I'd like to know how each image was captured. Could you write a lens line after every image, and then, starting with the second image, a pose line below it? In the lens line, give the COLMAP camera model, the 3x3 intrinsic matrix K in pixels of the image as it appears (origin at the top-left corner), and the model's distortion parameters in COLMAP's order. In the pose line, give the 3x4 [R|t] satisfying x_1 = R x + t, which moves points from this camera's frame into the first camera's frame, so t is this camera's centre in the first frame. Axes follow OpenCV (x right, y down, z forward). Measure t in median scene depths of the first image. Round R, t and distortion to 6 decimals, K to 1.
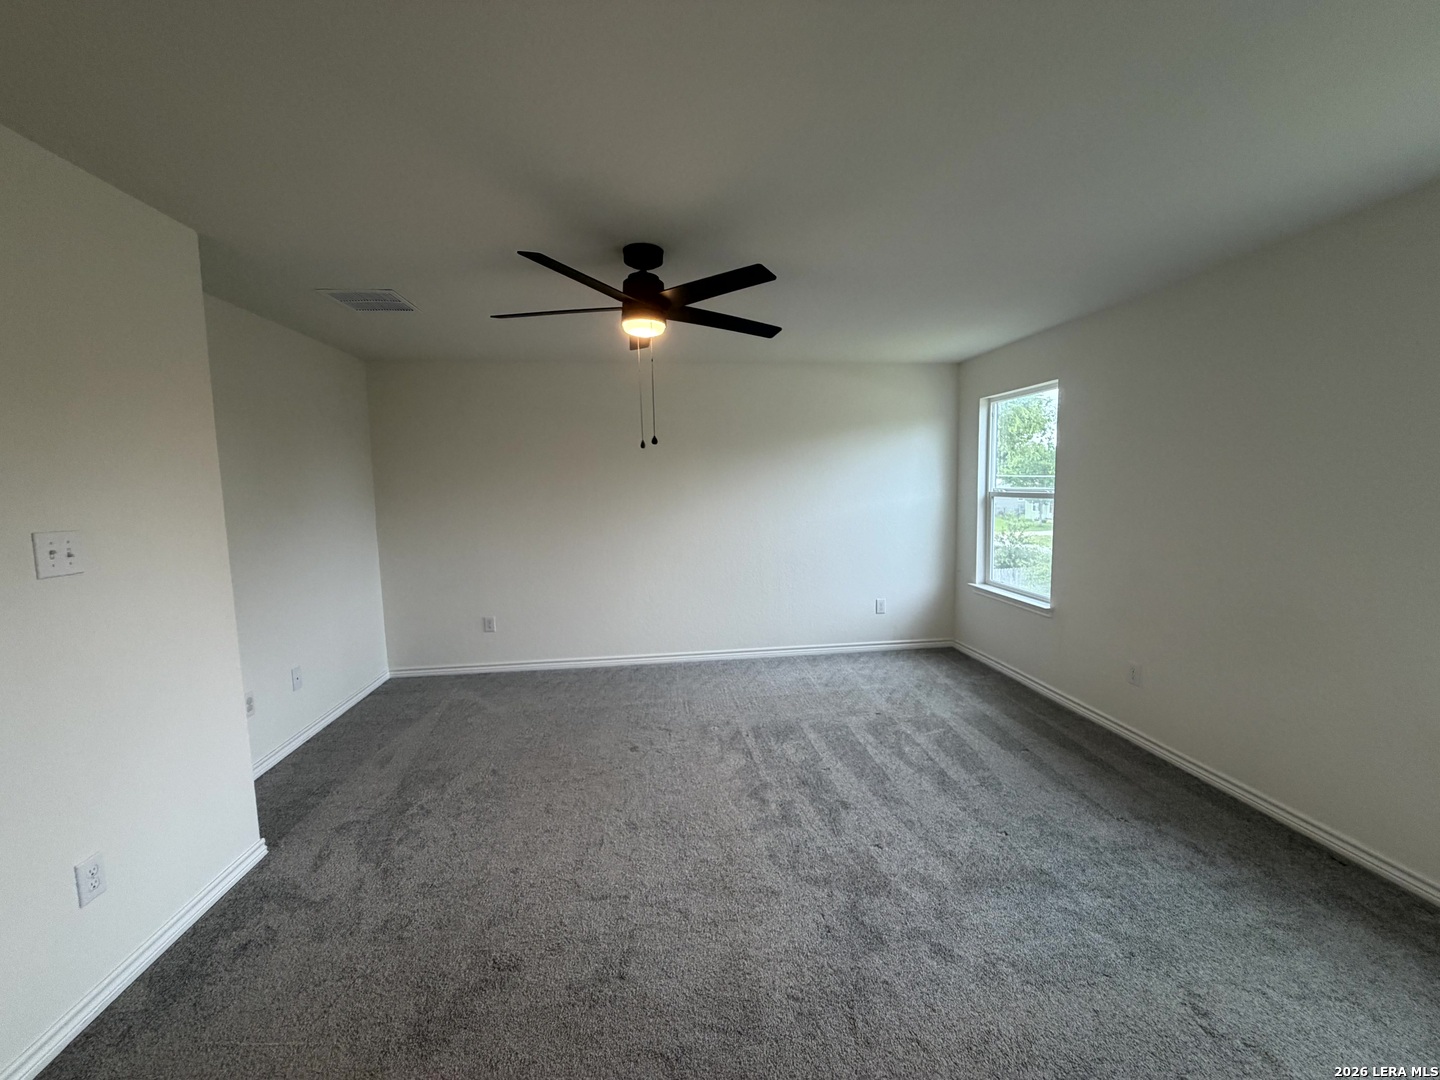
lens RADIAL K [[574.9, 0, 708.7], [0, 574.9, 537.8], [0, 0, 1]] dist [0.000470, 0.000473]
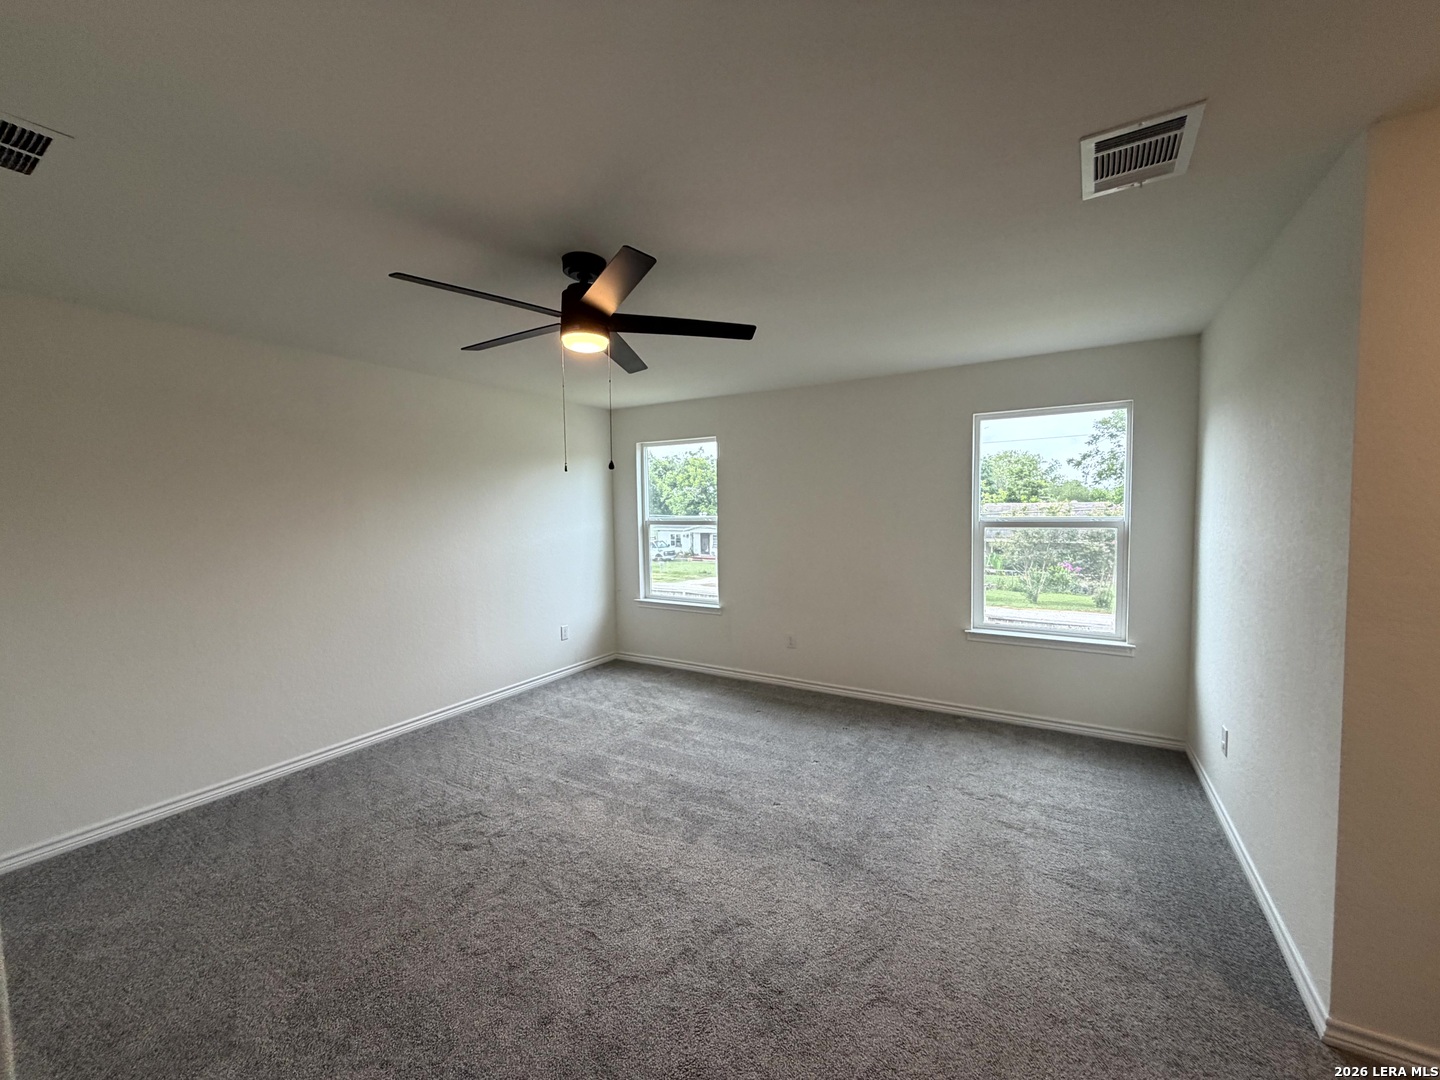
lens RADIAL K [[574.9, 0, 720.2], [0, 574.9, 546.3], [0, 0, 1]] dist [0.000470, 0.000473]
pose [[0.611198, -0.044424, 0.790230, -0.420528], [0.076791, 0.997042, -0.003343, -0.013011], [-0.787744, 0.062726, 0.612801, 0.172865]]
